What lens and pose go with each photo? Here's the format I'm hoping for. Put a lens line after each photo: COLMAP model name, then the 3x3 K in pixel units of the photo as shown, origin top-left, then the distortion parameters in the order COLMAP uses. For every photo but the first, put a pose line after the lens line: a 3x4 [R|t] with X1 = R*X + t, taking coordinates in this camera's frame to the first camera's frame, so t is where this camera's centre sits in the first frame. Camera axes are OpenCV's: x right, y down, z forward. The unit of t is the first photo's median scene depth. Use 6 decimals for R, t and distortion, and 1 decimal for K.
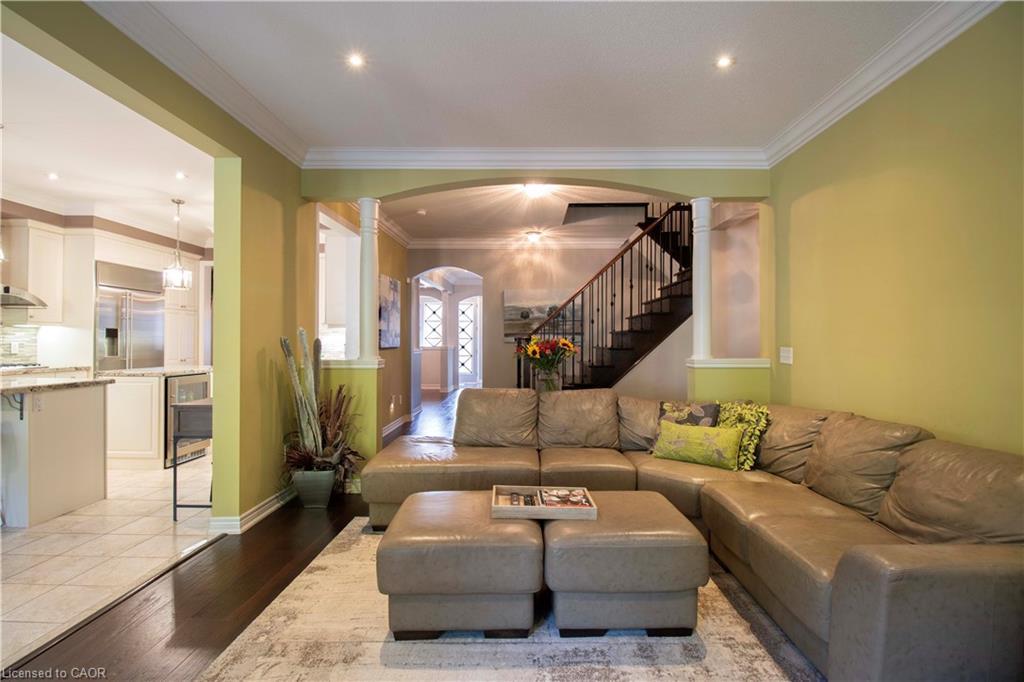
lens RADIAL K [[489.1, 0, 501.8], [0, 489.1, 341.8], [0, 0, 1]] dist [0.002579, -0.001570]
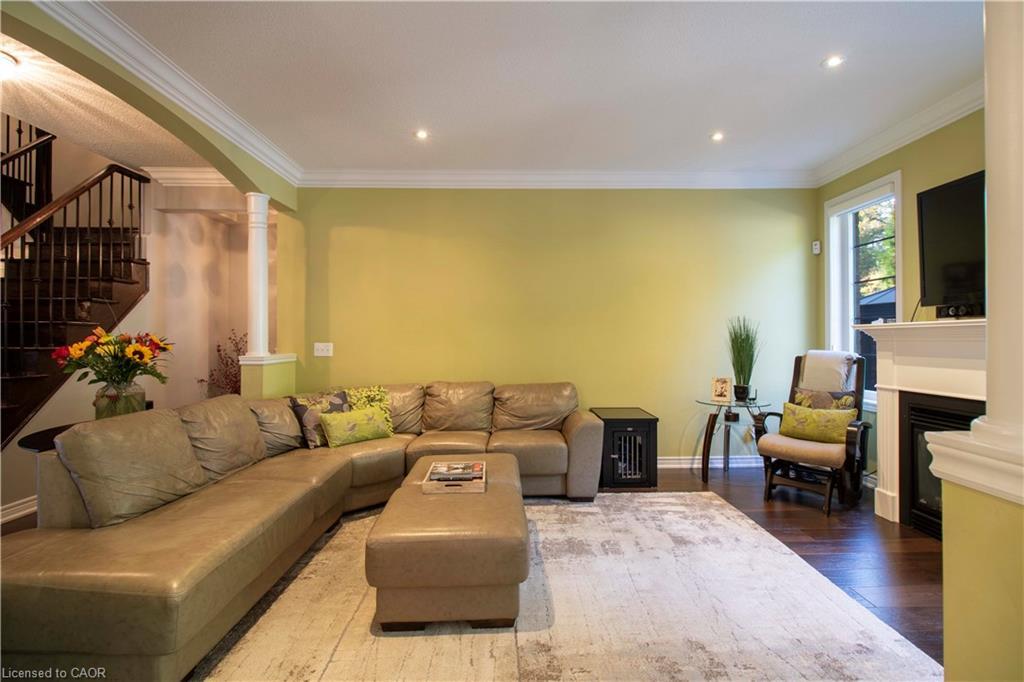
lens RADIAL K [[517.1, 0, 513.2], [0, 517.1, 339.8], [0, 0, 1]] dist [0.000960, -0.003032]
pose [[-0.046765, -0.005825, 0.998889, -0.954424], [0.001940, 0.999981, 0.005922, -0.003626], [-0.998904, 0.002215, -0.046753, 0.766183]]
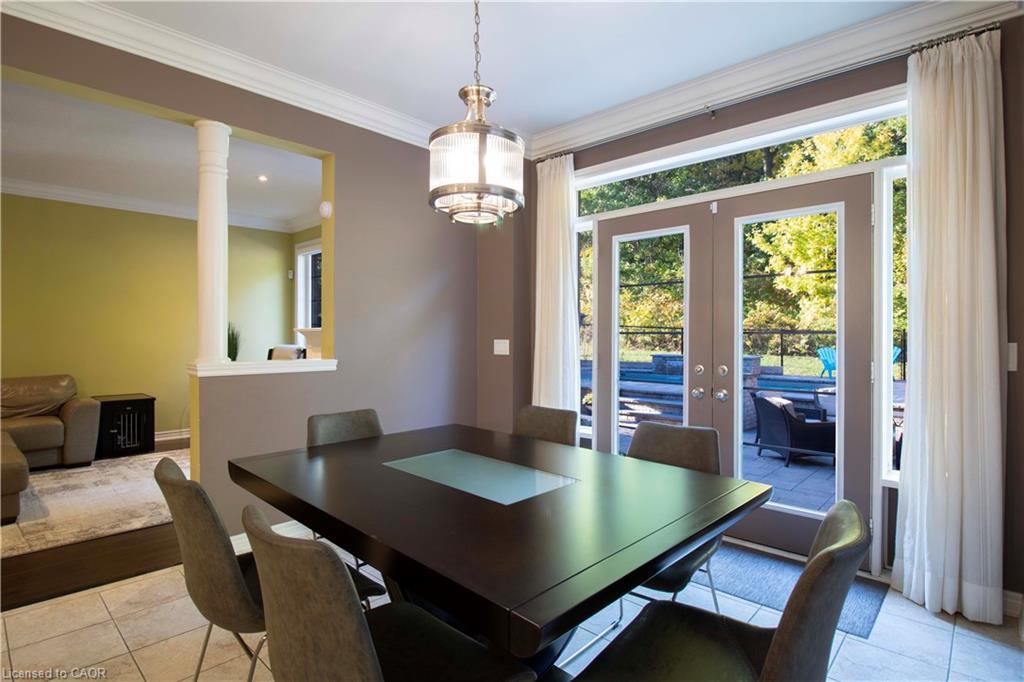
lens RADIAL K [[517.1, 0, 507.0], [0, 517.1, 337.1], [0, 0, 1]] dist [0.000960, -0.003032]
pose [[-0.751294, -0.006373, 0.659936, -1.875505], [-0.004952, 0.999980, 0.004019, -0.013633], [-0.659949, -0.000248, -0.751311, 0.882513]]
